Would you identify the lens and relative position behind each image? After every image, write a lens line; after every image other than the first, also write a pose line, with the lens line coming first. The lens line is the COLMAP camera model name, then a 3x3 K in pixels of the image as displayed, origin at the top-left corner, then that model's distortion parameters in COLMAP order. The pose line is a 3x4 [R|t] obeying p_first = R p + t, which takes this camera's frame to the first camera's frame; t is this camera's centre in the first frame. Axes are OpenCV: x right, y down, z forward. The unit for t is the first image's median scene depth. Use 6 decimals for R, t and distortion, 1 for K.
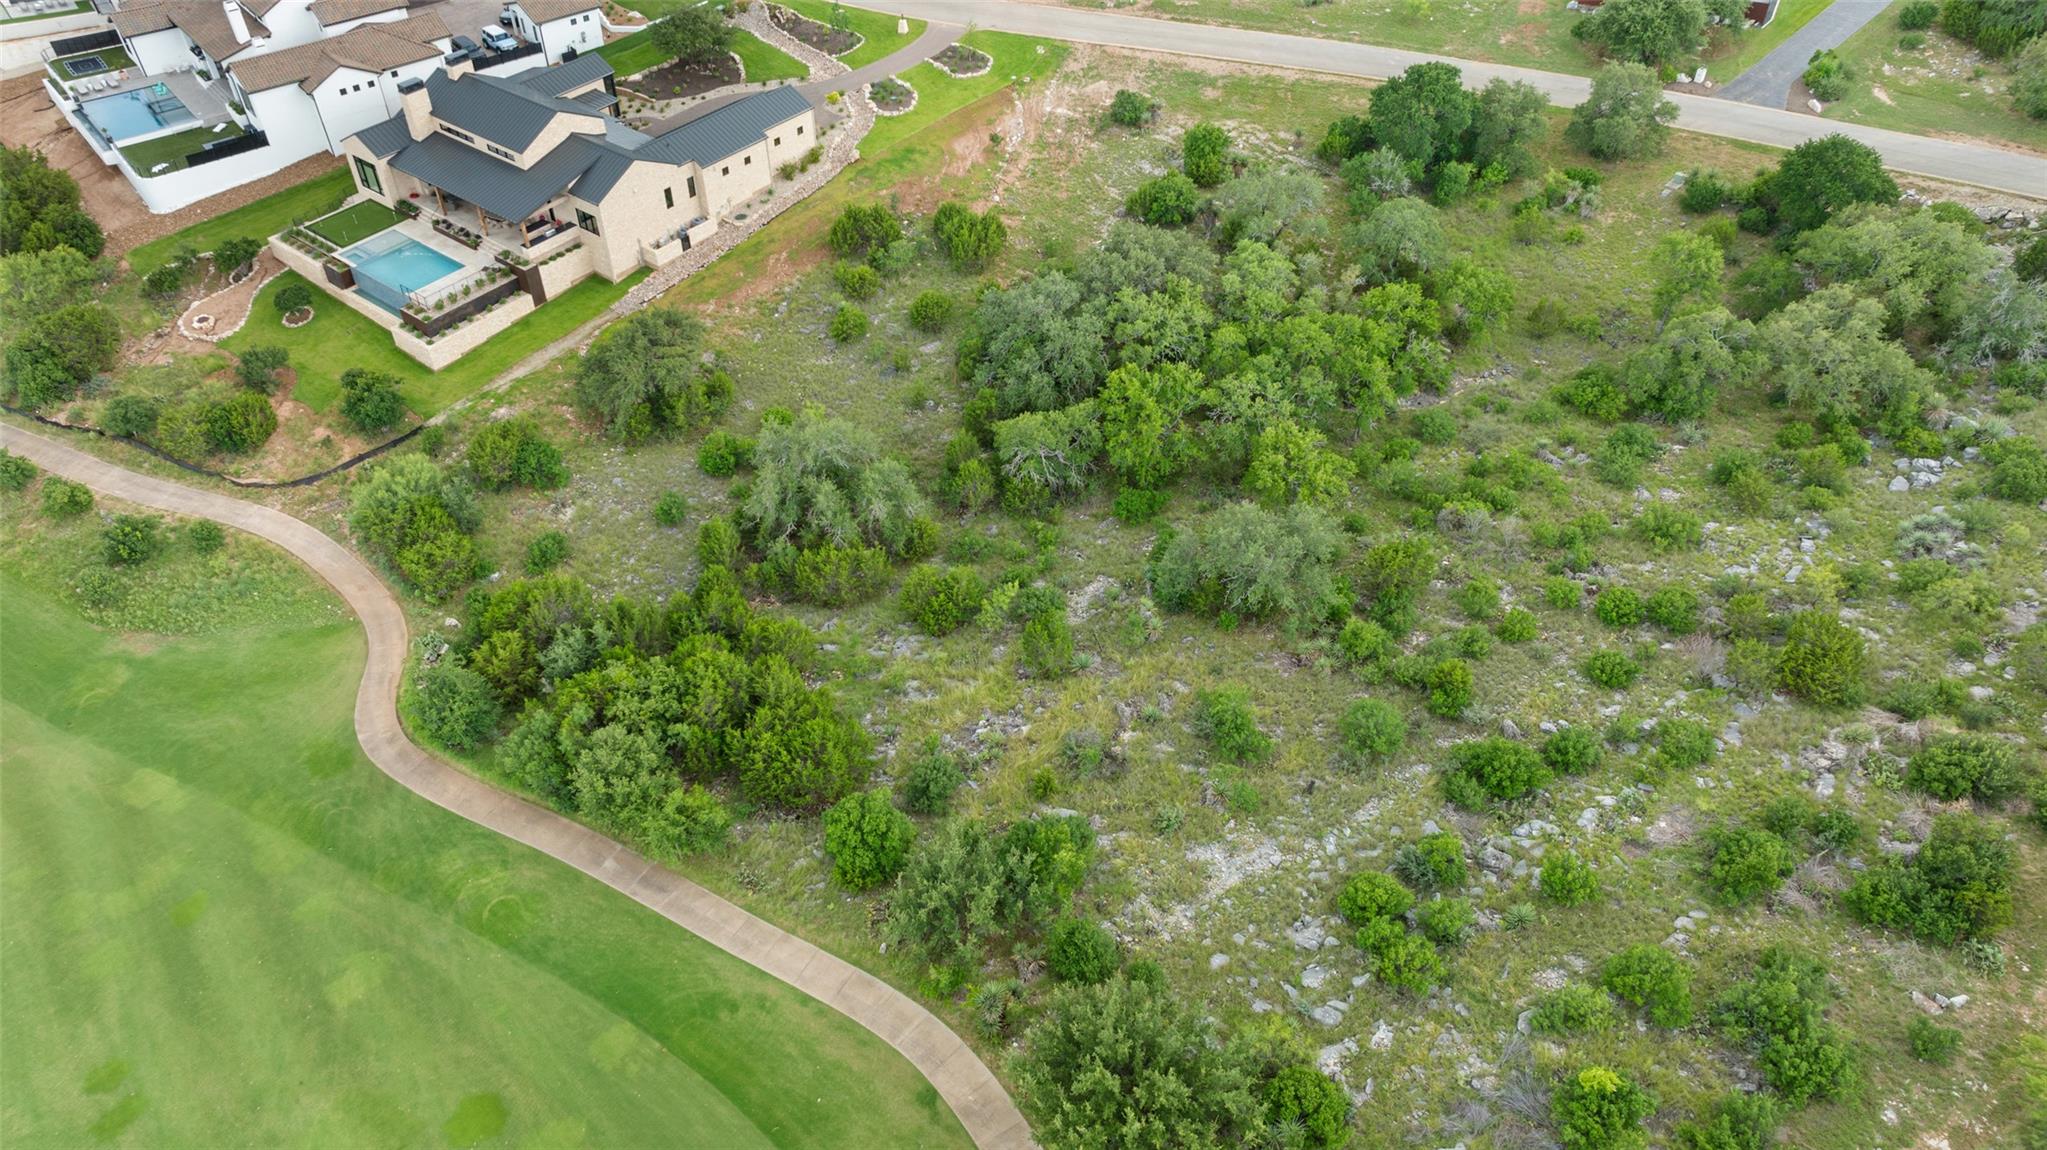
lens RADIAL K [[1445.9, 0, 1023.5], [0, 1445.9, 575.0], [0, 0, 1]] dist [-0.023489, -0.000876]
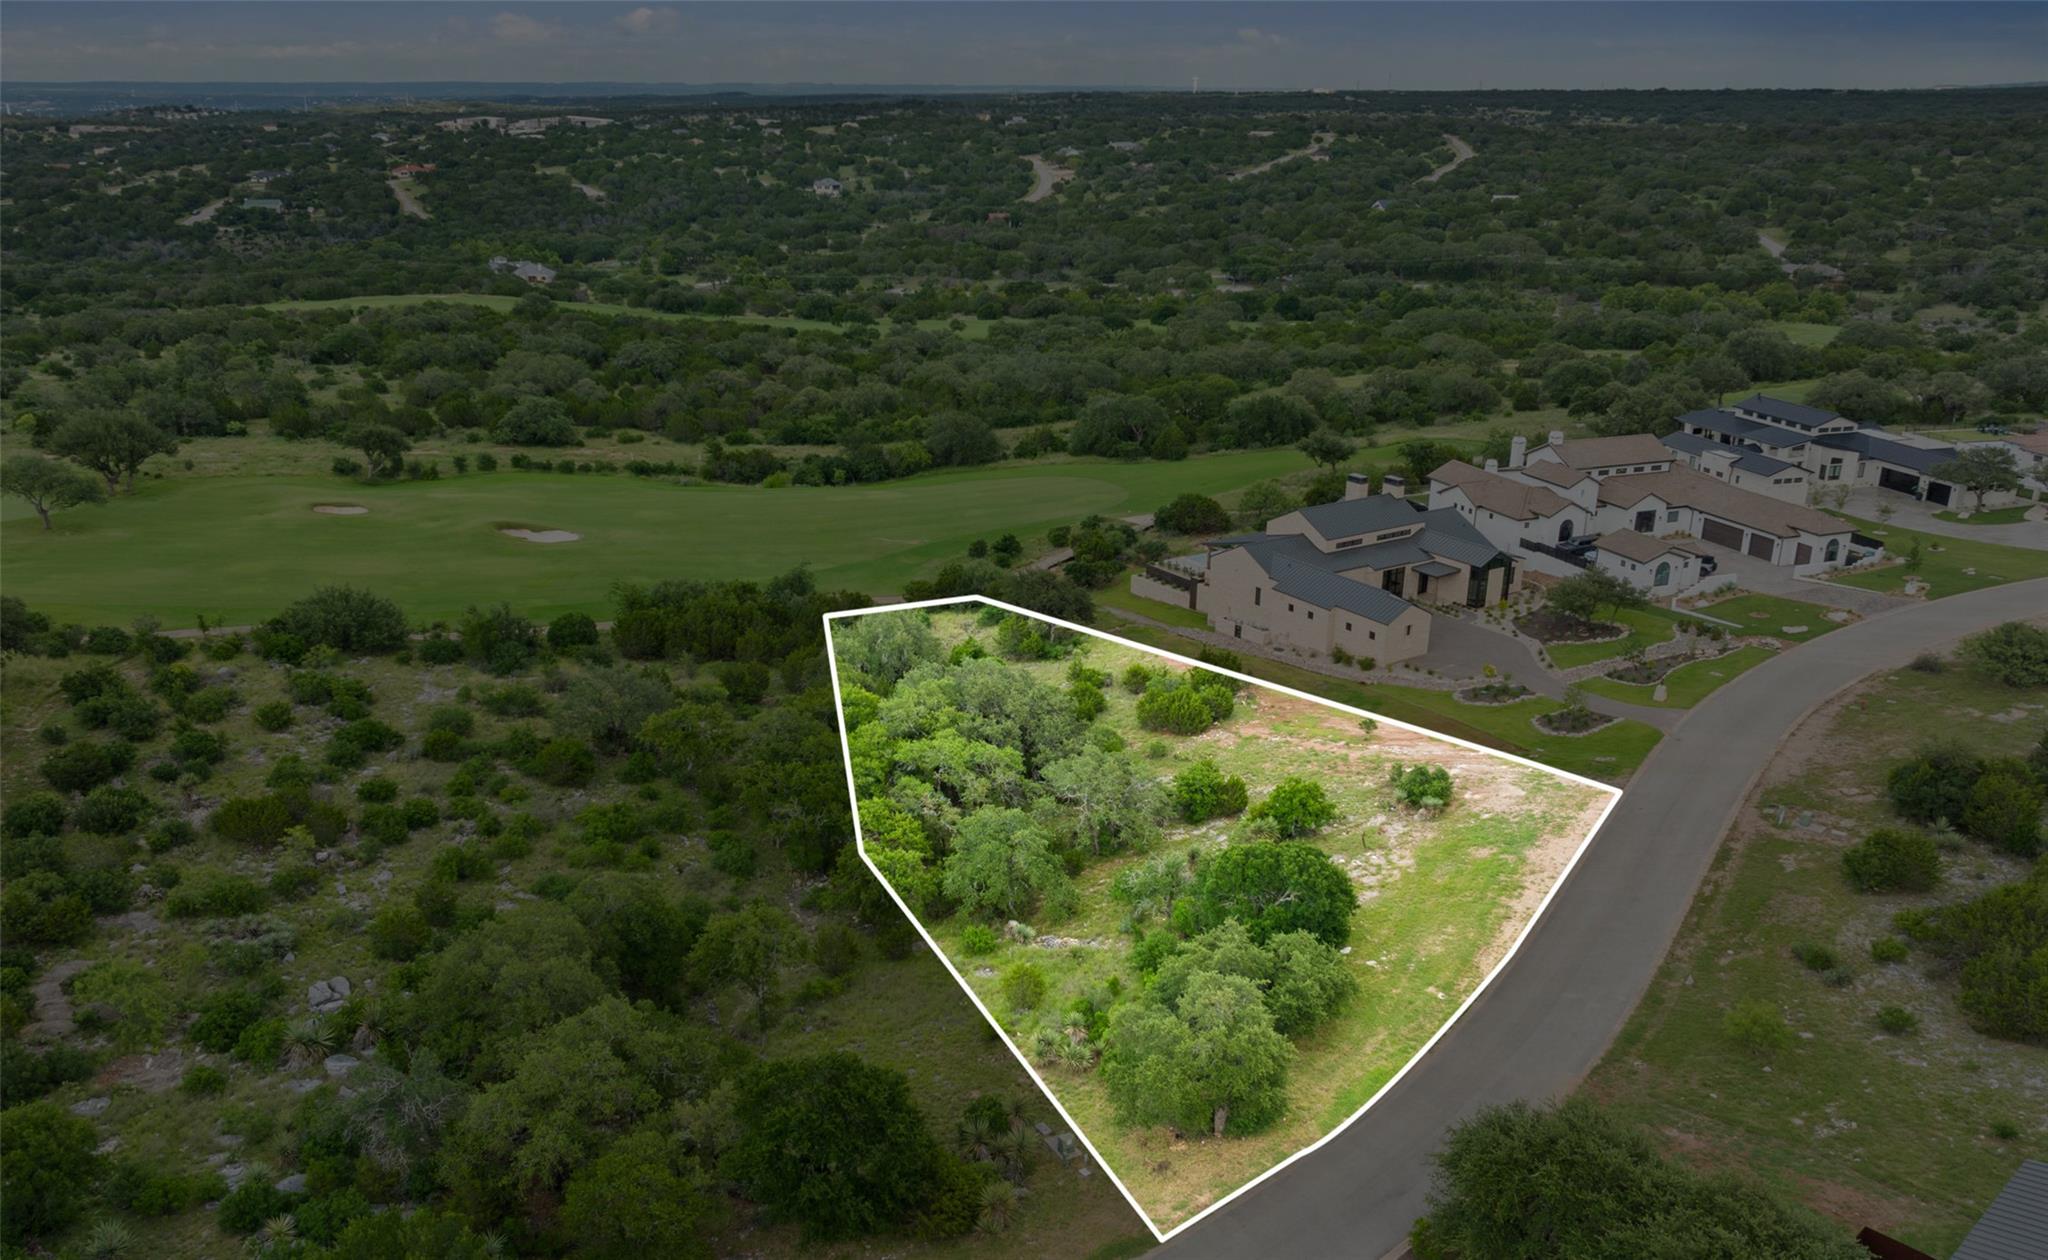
lens RADIAL K [[1603.1, 0, 926.1], [0, 1603.1, 630.7], [0, 0, 1]] dist [-0.022640, 0.001924]
pose [[-0.346991, 0.311143, -0.884753, 1.059901], [-0.624386, 0.627277, 0.465474, -0.723075], [0.699814, 0.713942, -0.023386, 0.926616]]
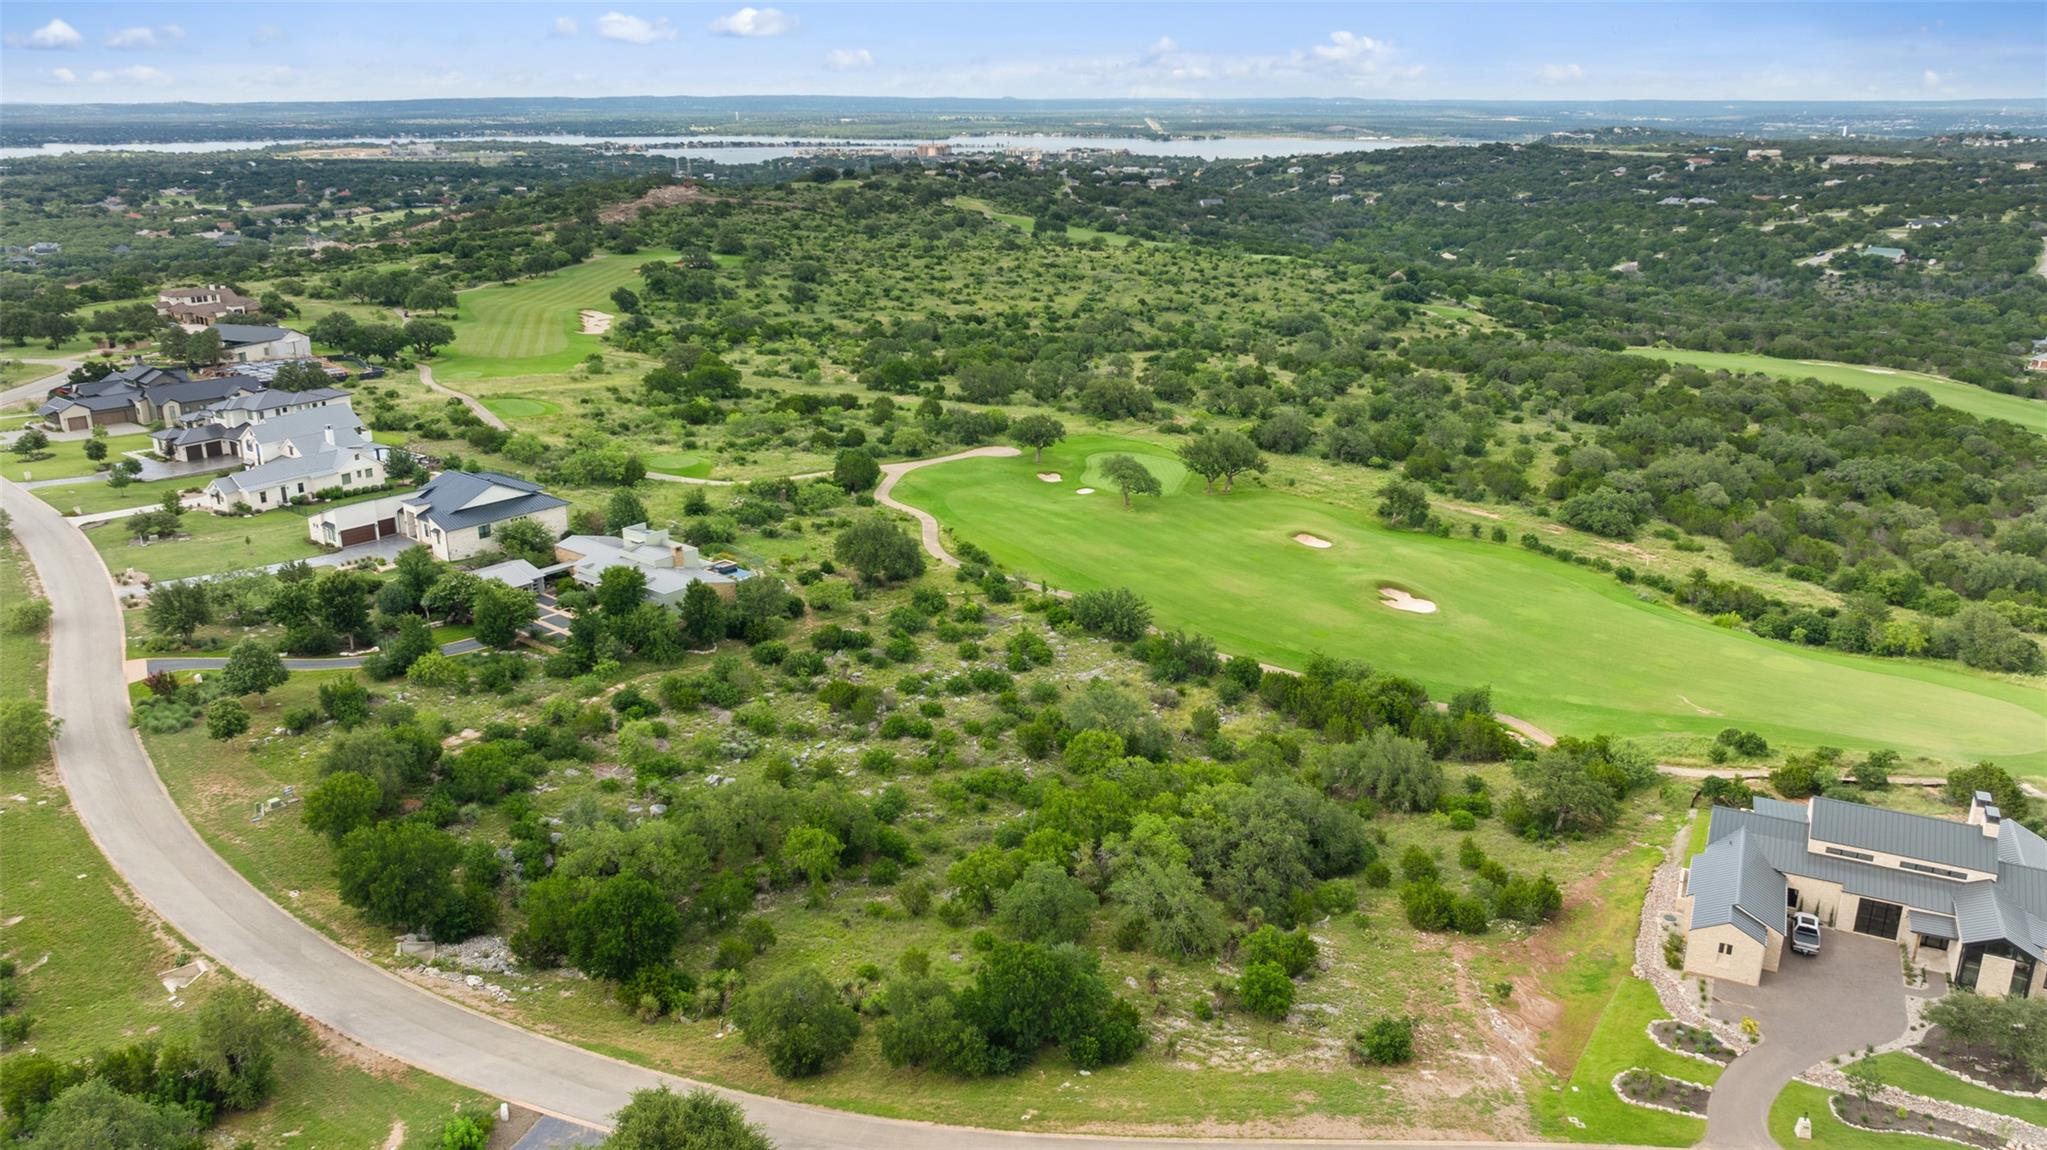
lens RADIAL K [[1470.1, 0, 1023.5], [0, 1470.1, 575.0], [0, 0, 1]] dist [-0.020504, -0.001820]
pose [[-0.979245, 0.068488, -0.190756, 0.483732], [-0.130550, 0.506786, 0.852130, -1.331440], [0.155033, 0.859347, -0.487326, 1.363791]]
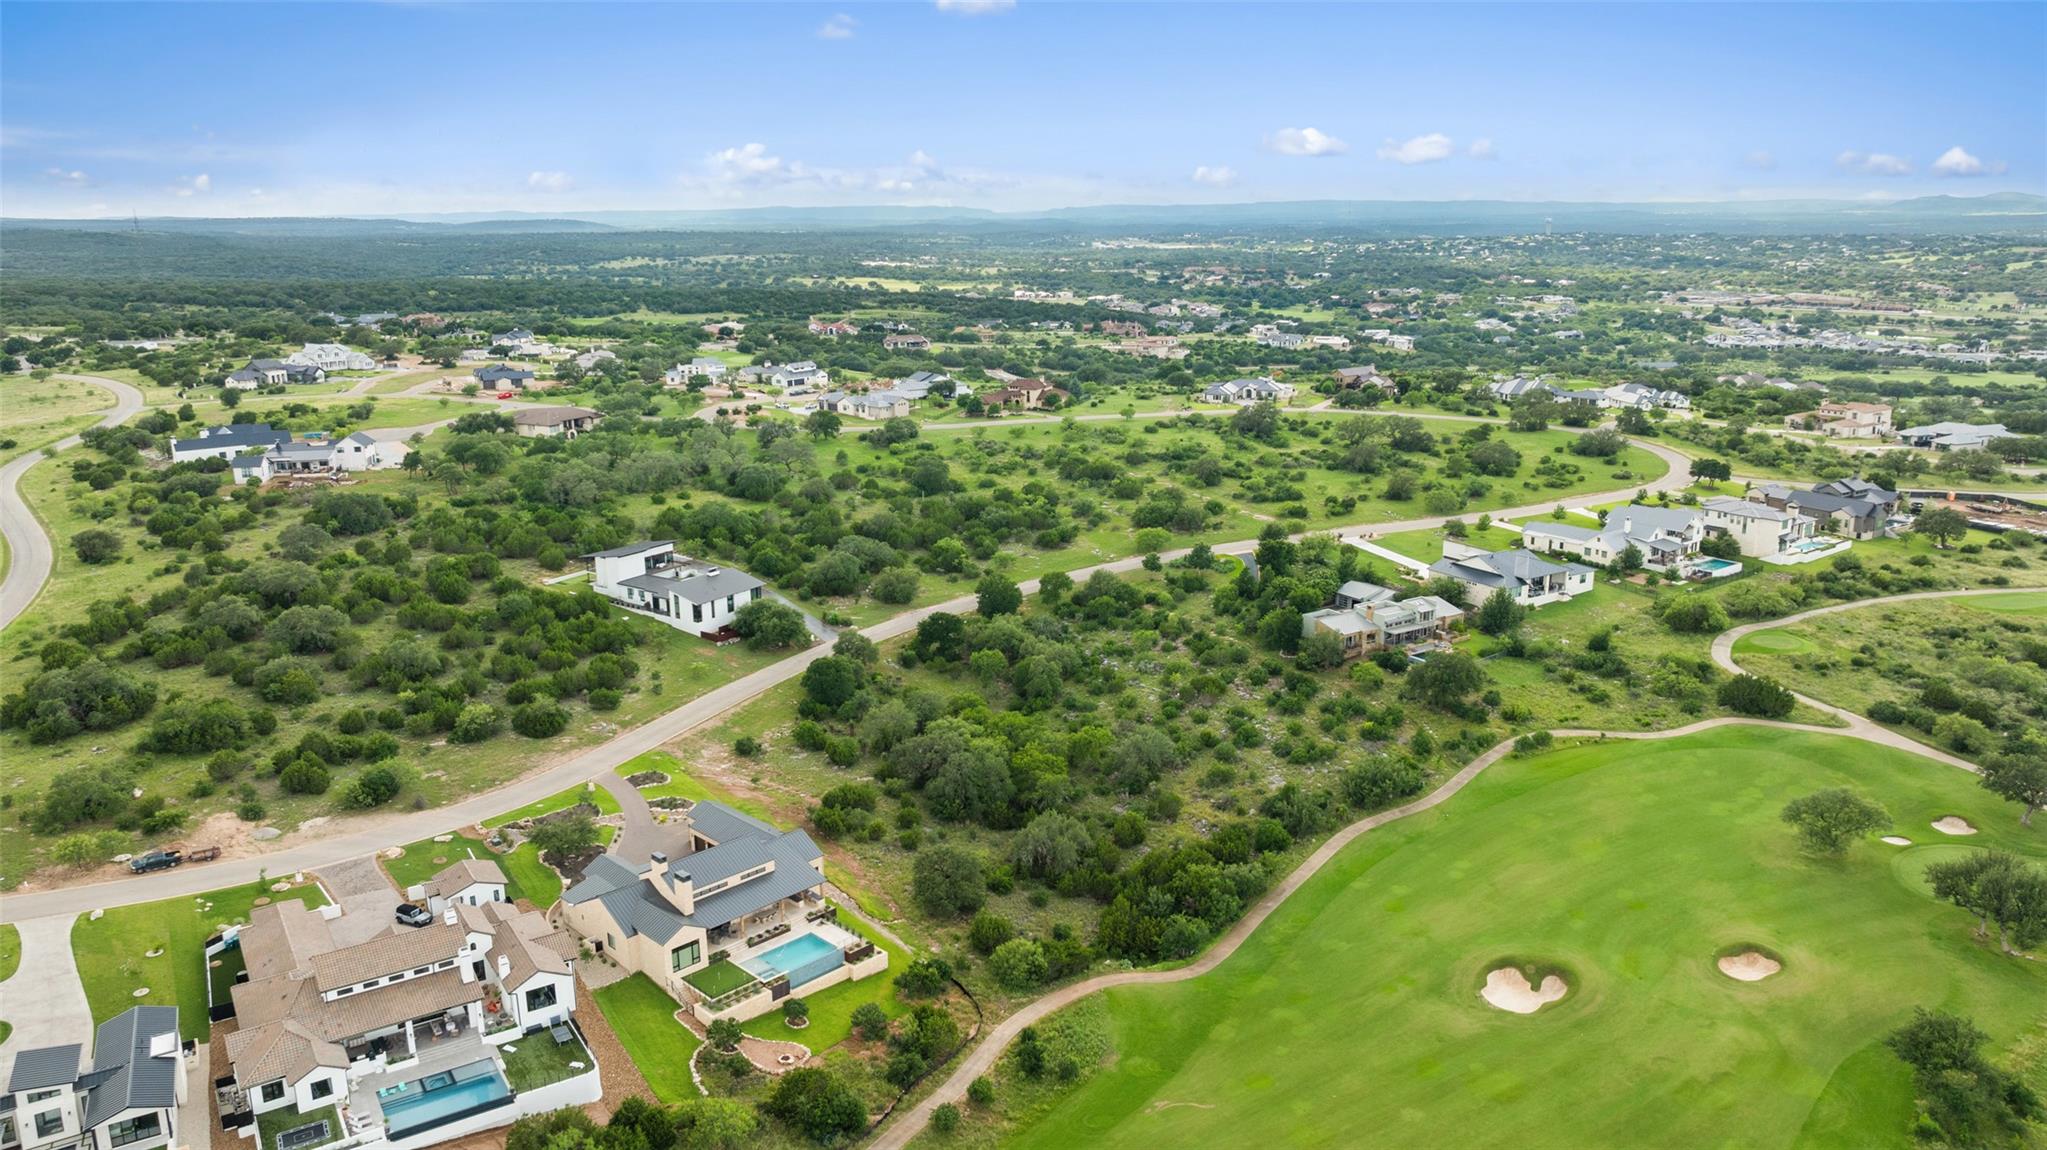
lens RADIAL K [[1445.9, 0, 1023.5], [0, 1445.9, 575.0], [0, 0, 1]] dist [-0.023489, -0.000876]
pose [[0.113498, -0.239199, 0.964314, -1.781298], [0.670101, 0.735025, 0.103454, -0.513010], [-0.733541, 0.634446, 0.243711, 0.255903]]
